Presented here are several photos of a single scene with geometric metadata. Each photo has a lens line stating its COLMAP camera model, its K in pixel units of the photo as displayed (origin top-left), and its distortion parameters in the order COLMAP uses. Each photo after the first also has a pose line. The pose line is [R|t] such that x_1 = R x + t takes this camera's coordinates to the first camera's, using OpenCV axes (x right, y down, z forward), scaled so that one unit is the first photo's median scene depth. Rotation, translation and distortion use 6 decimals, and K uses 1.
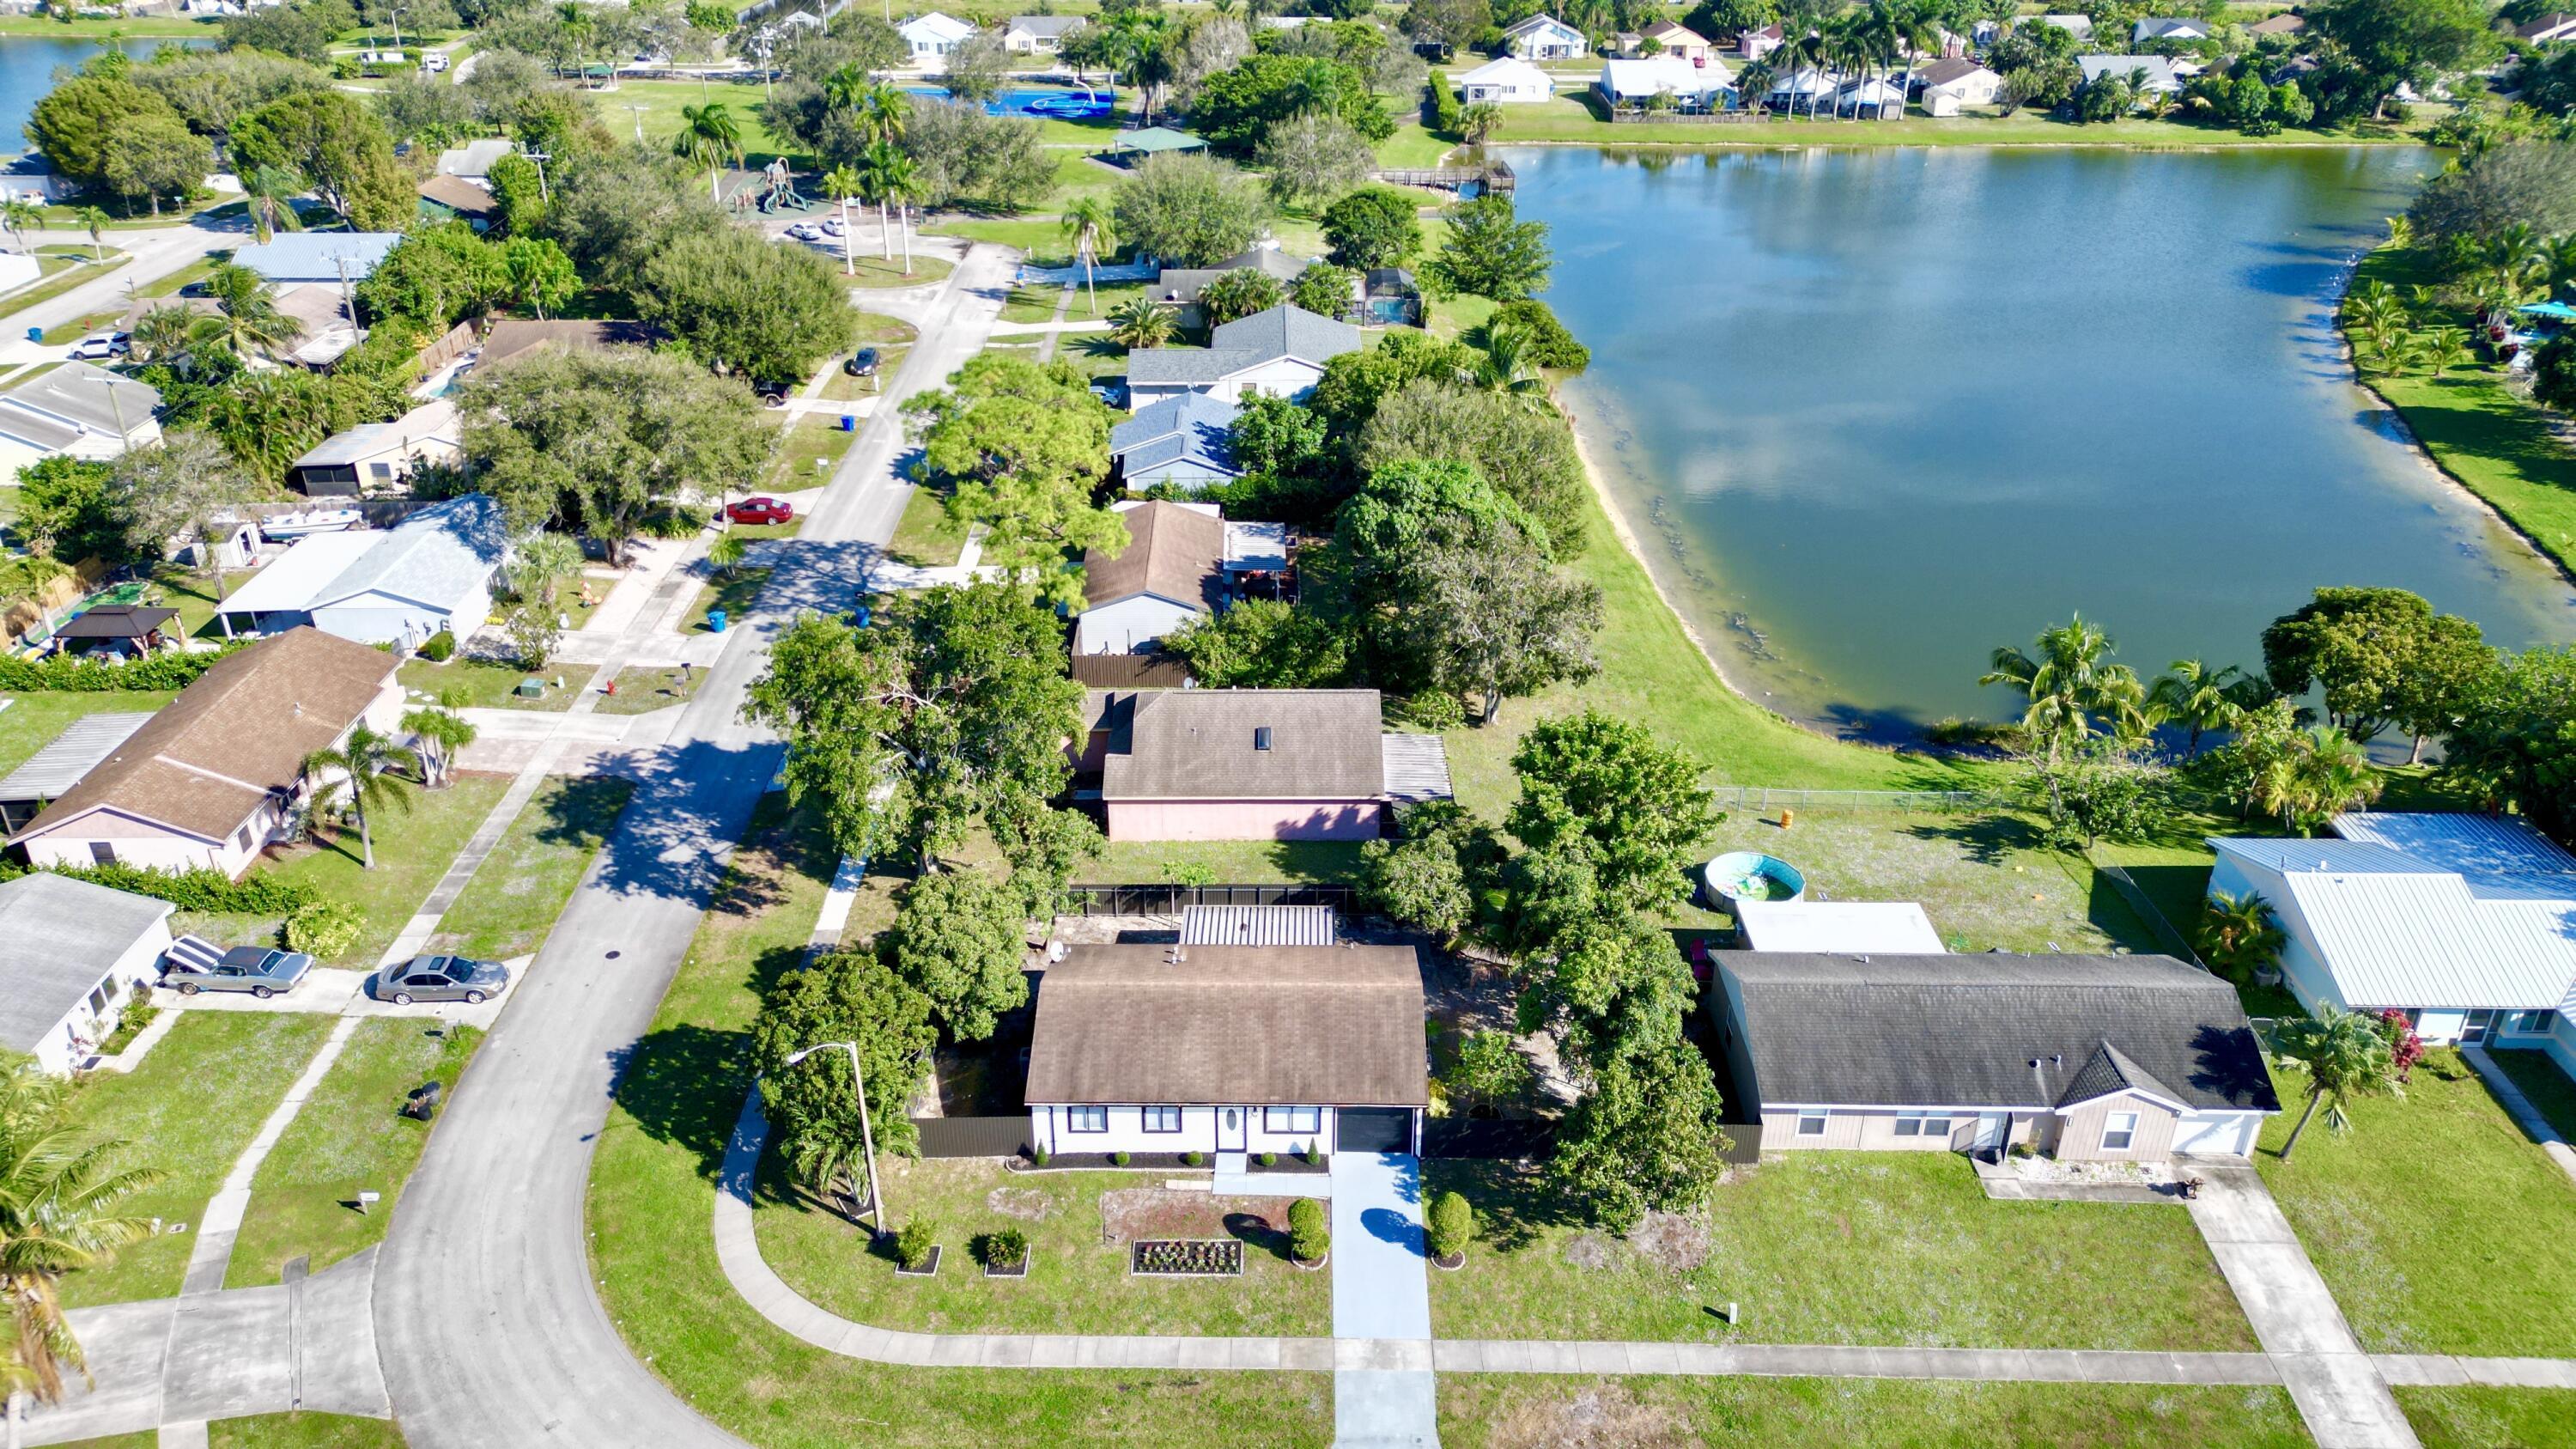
lens RADIAL K [[1802.6, 0, 1289.7], [0, 1802.6, 717.6], [0, 0, 1]] dist [0.077097, -0.080772]
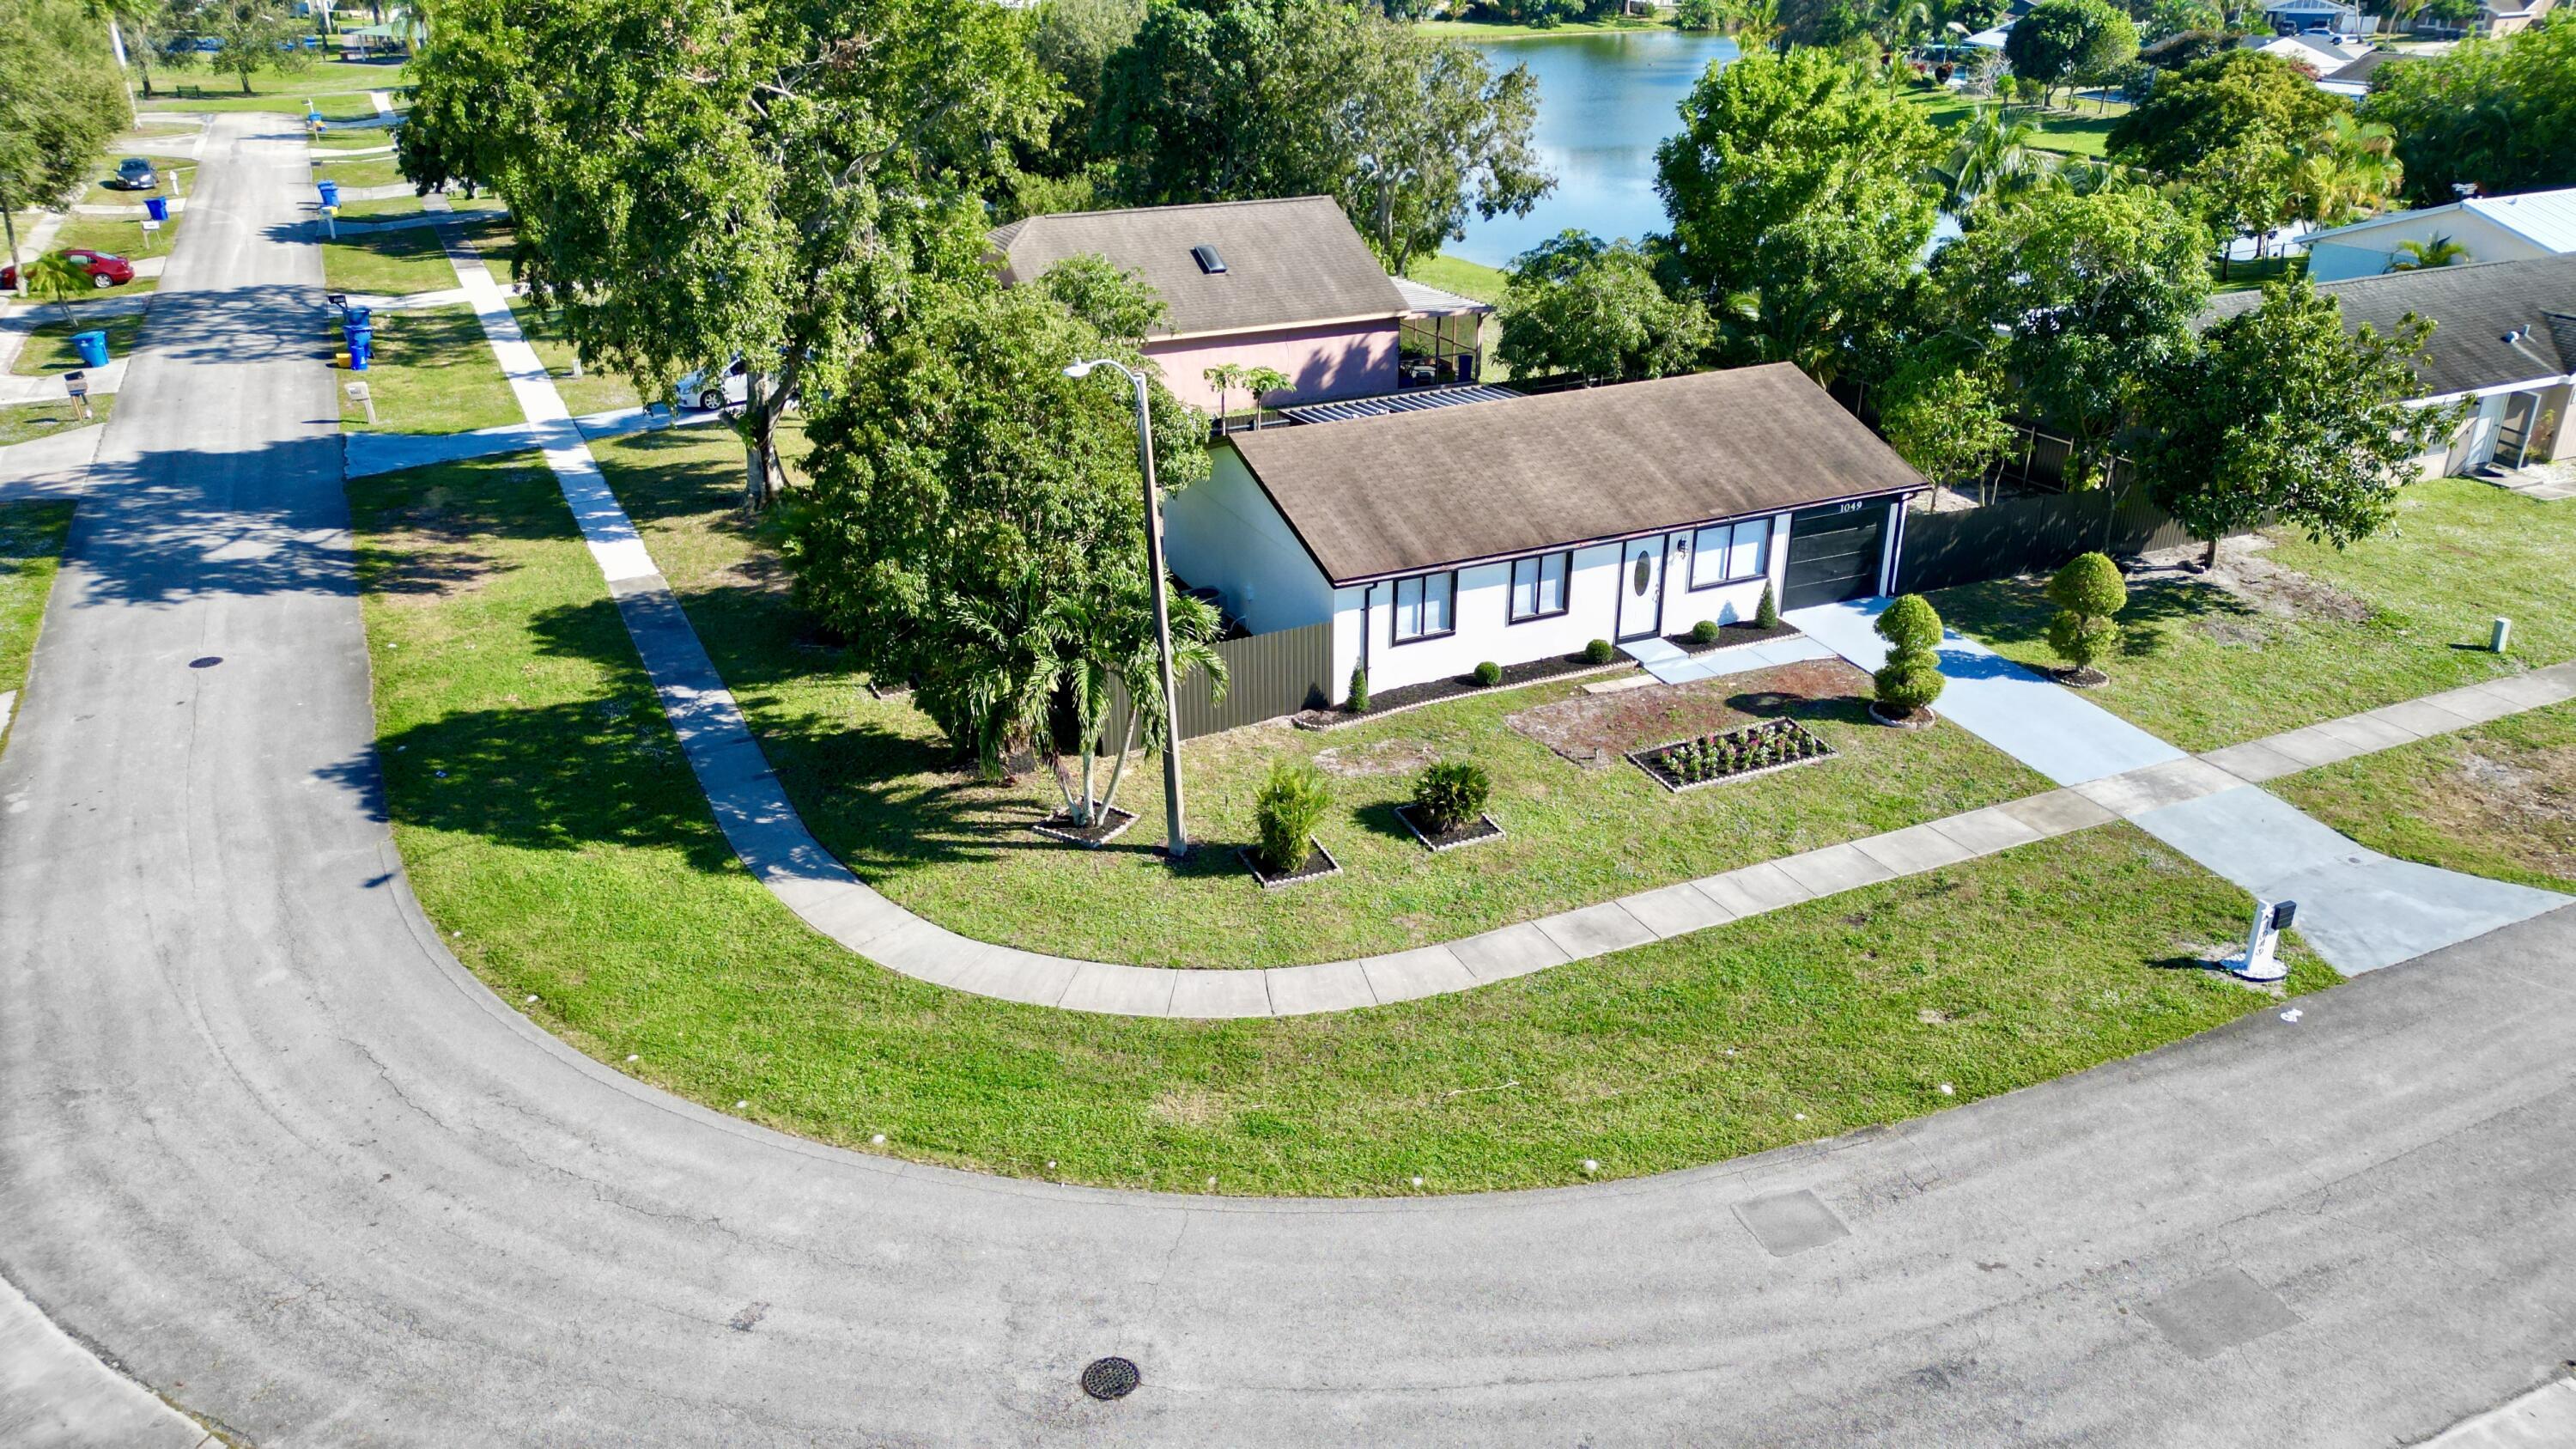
lens RADIAL K [[1802.6, 0, 1289.7], [0, 1802.6, 717.6], [0, 0, 1]] dist [0.077097, -0.080772]
pose [[0.898671, -0.180705, 0.399671, -0.323341], [0.207731, 0.977867, -0.024962, 0.225891], [-0.386315, 0.105457, 0.916319, 0.458237]]
